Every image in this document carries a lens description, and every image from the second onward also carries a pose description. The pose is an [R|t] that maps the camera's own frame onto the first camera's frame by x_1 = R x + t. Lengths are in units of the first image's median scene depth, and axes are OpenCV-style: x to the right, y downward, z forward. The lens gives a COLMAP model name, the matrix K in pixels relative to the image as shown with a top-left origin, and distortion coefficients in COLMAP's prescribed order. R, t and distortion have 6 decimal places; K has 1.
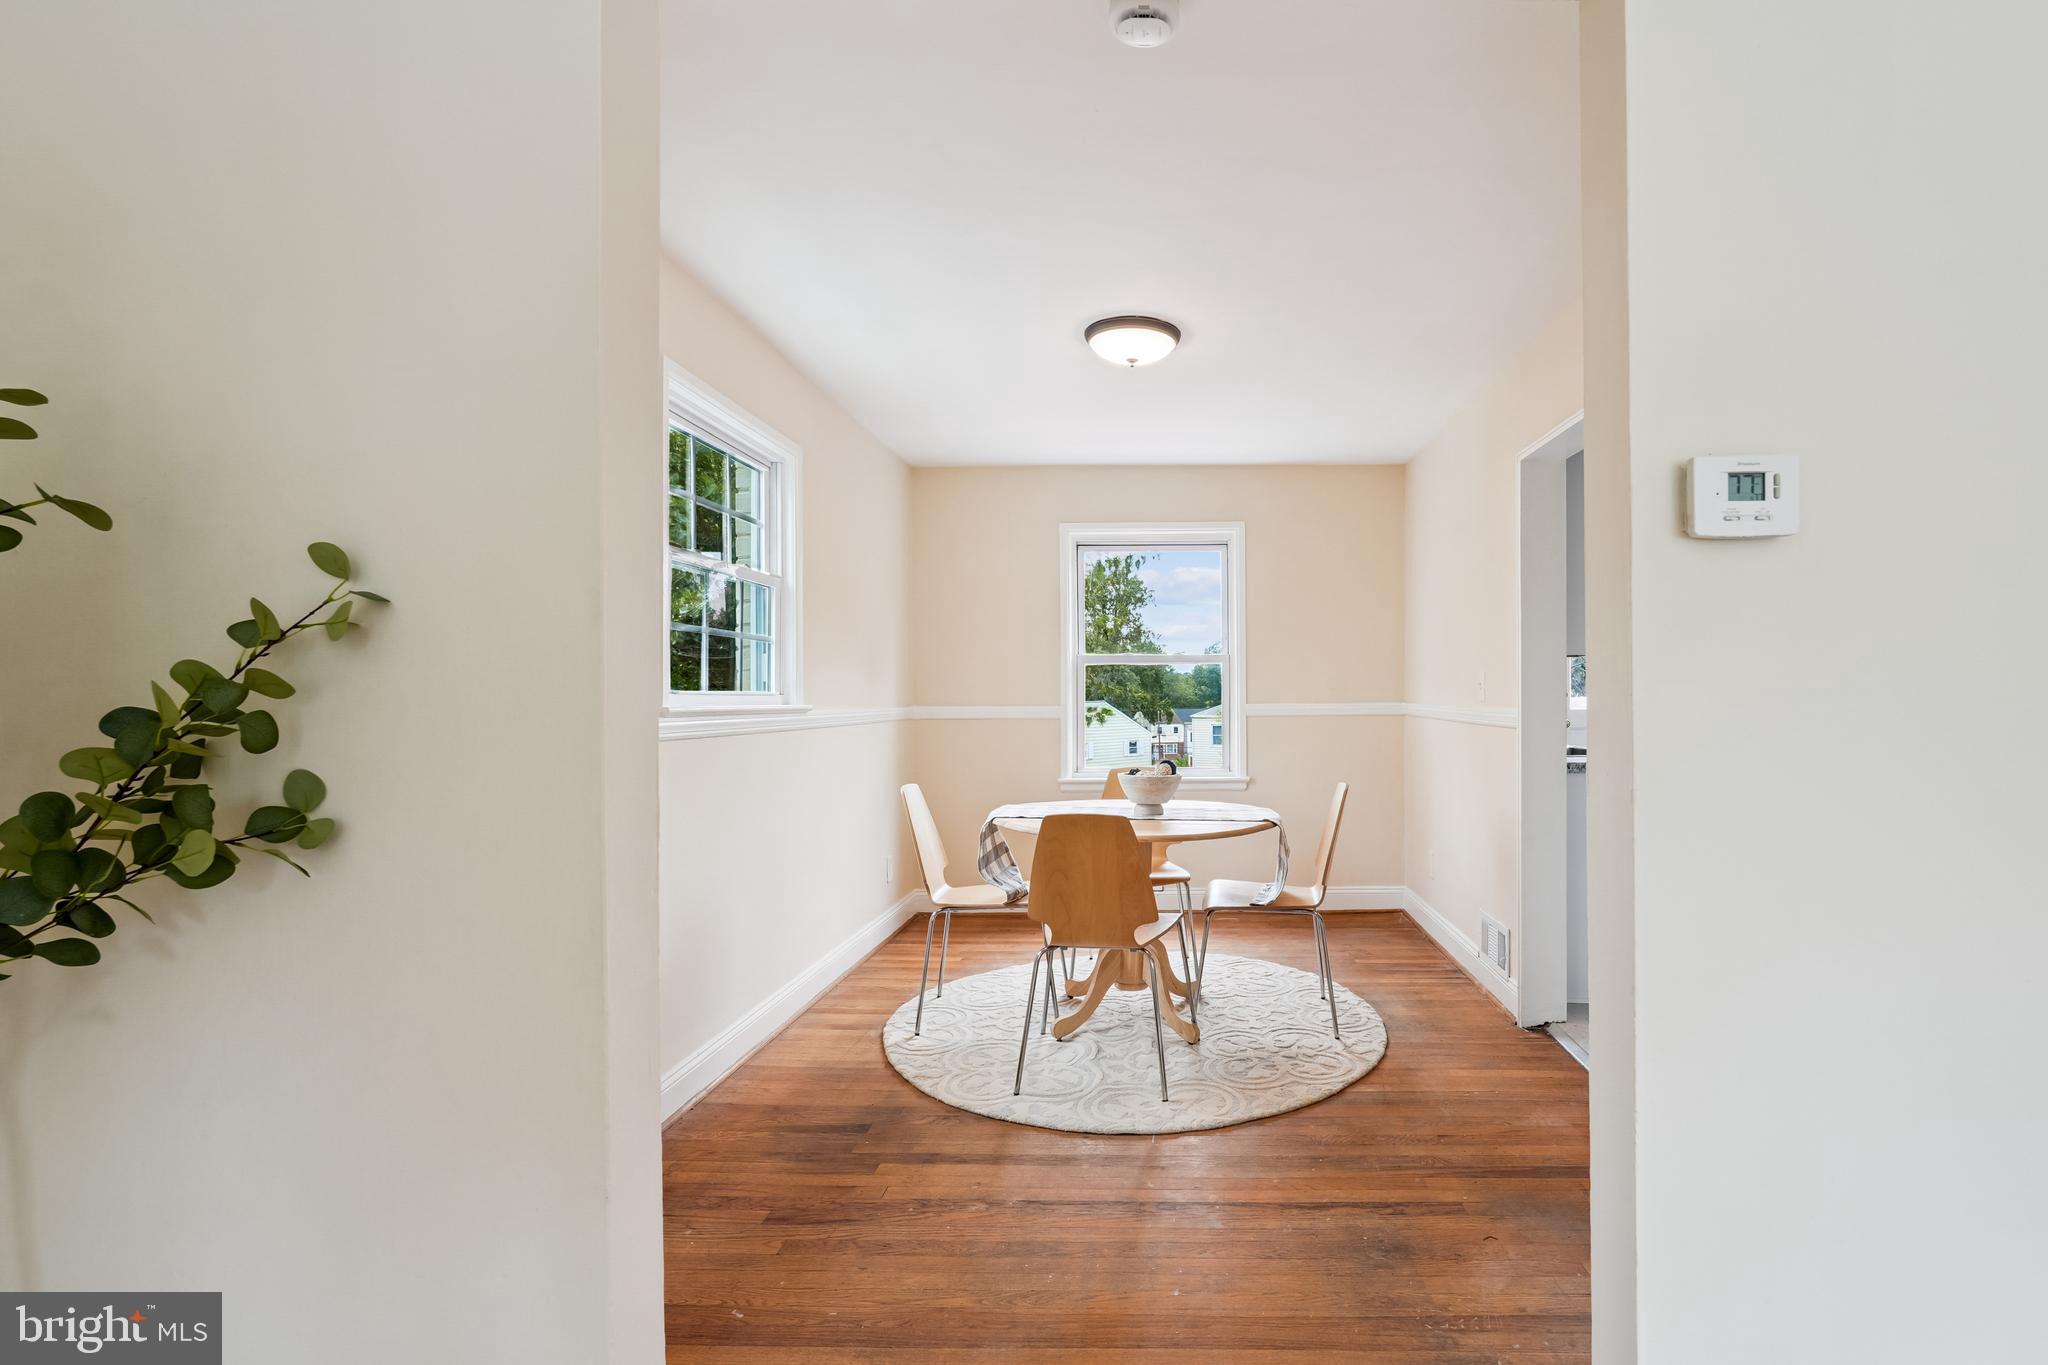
lens RADIAL K [[1237.3, 0, 1033.4], [0, 1237.3, 697.4], [0, 0, 1]] dist [-0.004304, -0.000043]
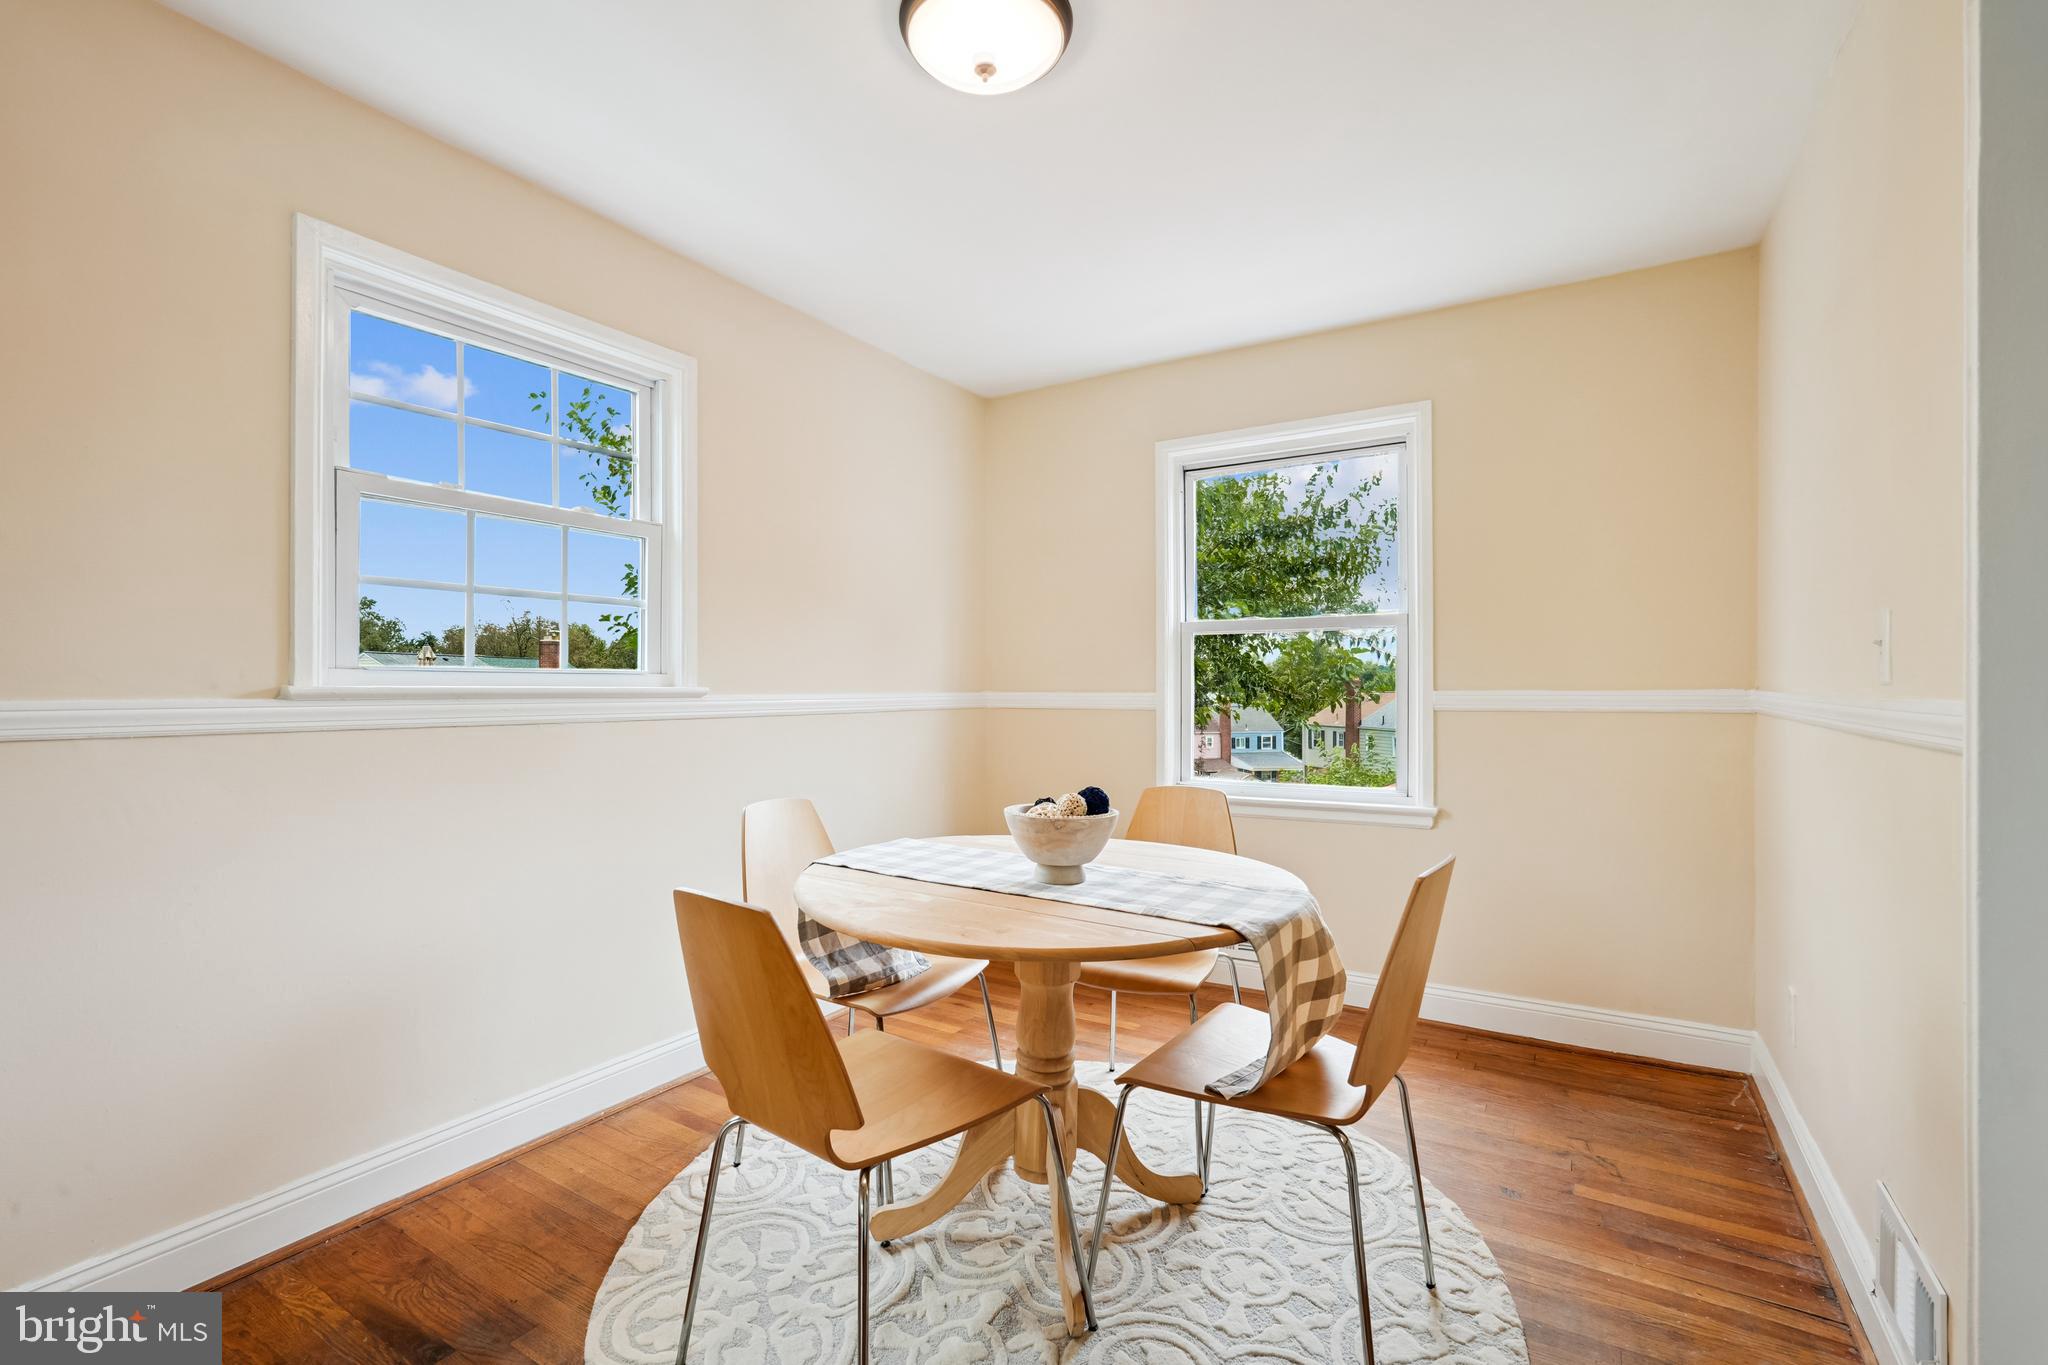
lens RADIAL K [[890.3, 0, 1042.3], [0, 890.3, 684.8], [0, 0, 1]] dist [-0.005276, 0.001938]
pose [[0.851527, 0.001063, -0.524309, 0.274738], [-0.003558, 0.999987, -0.003751, 0.005523], [0.524298, 0.005059, 0.851520, 0.587901]]
